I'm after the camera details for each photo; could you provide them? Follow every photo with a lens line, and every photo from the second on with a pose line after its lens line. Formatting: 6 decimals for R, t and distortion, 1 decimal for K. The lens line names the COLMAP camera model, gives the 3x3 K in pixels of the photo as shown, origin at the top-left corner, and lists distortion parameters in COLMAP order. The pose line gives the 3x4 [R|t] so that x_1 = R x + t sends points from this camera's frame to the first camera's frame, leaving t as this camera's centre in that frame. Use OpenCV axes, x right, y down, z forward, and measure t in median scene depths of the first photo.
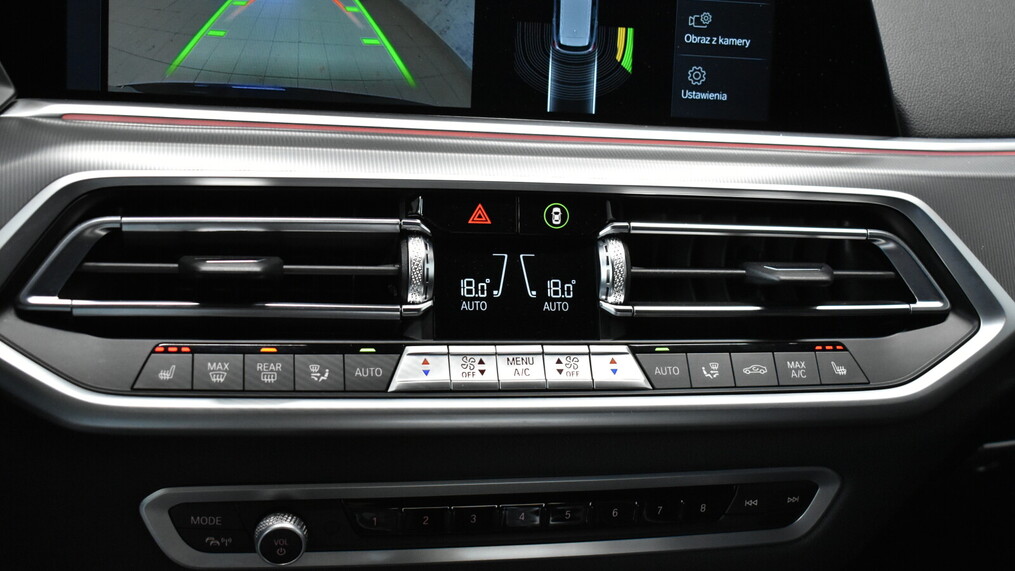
lens RADIAL K [[1351.6, 0, 508.8], [0, 1351.6, 277.9], [0, 0, 1]] dist [0.006916, 0.000000]
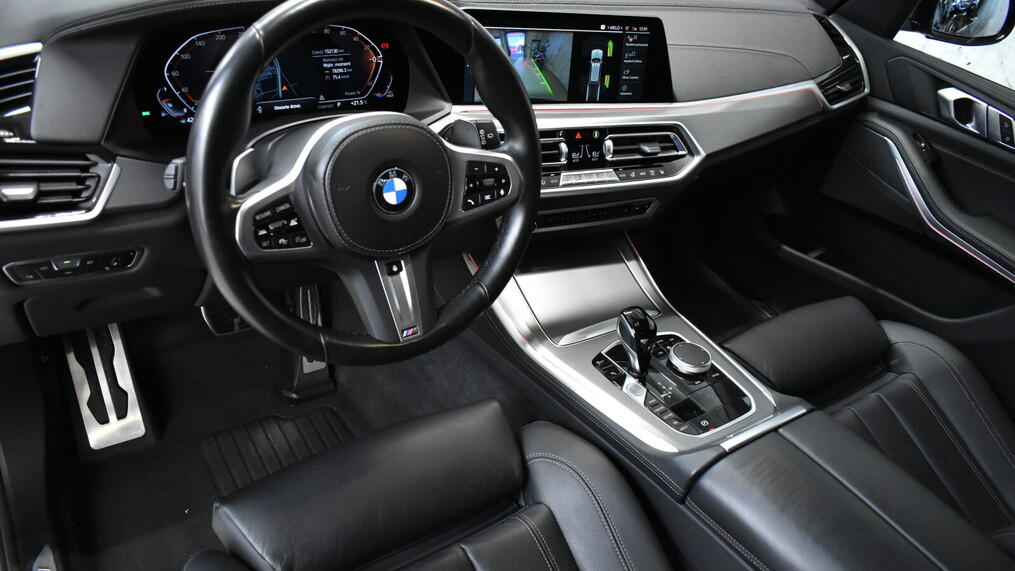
lens RADIAL K [[787.0, 0, 500.1], [0, 787.0, 284.9], [0, 0, 1]] dist [-0.022675, -0.005155]
pose [[0.962603, -0.085195, 0.257173, -0.788407], [0.006987, 0.956758, 0.290800, -0.274160], [-0.270828, -0.278128, 0.921573, -0.988991]]
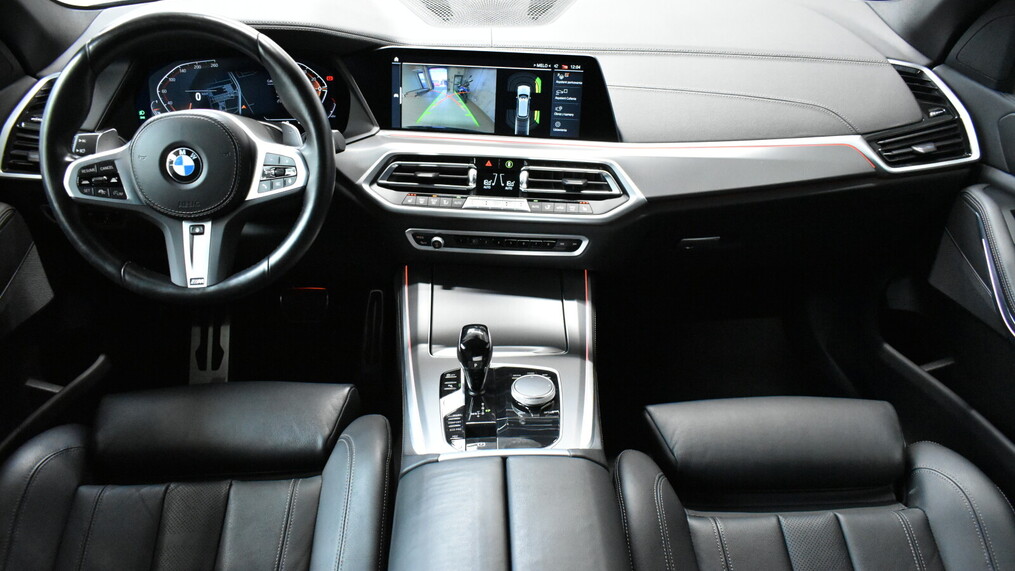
lens RADIAL K [[787.0, 0, 501.7], [0, 787.0, 286.6], [0, 0, 1]] dist [-0.022675, -0.005155]
pose [[0.952549, 0.080245, -0.293617, 0.687192], [-0.031639, 0.985501, 0.166692, -0.074296], [0.302736, -0.149493, 0.941277, -1.130927]]
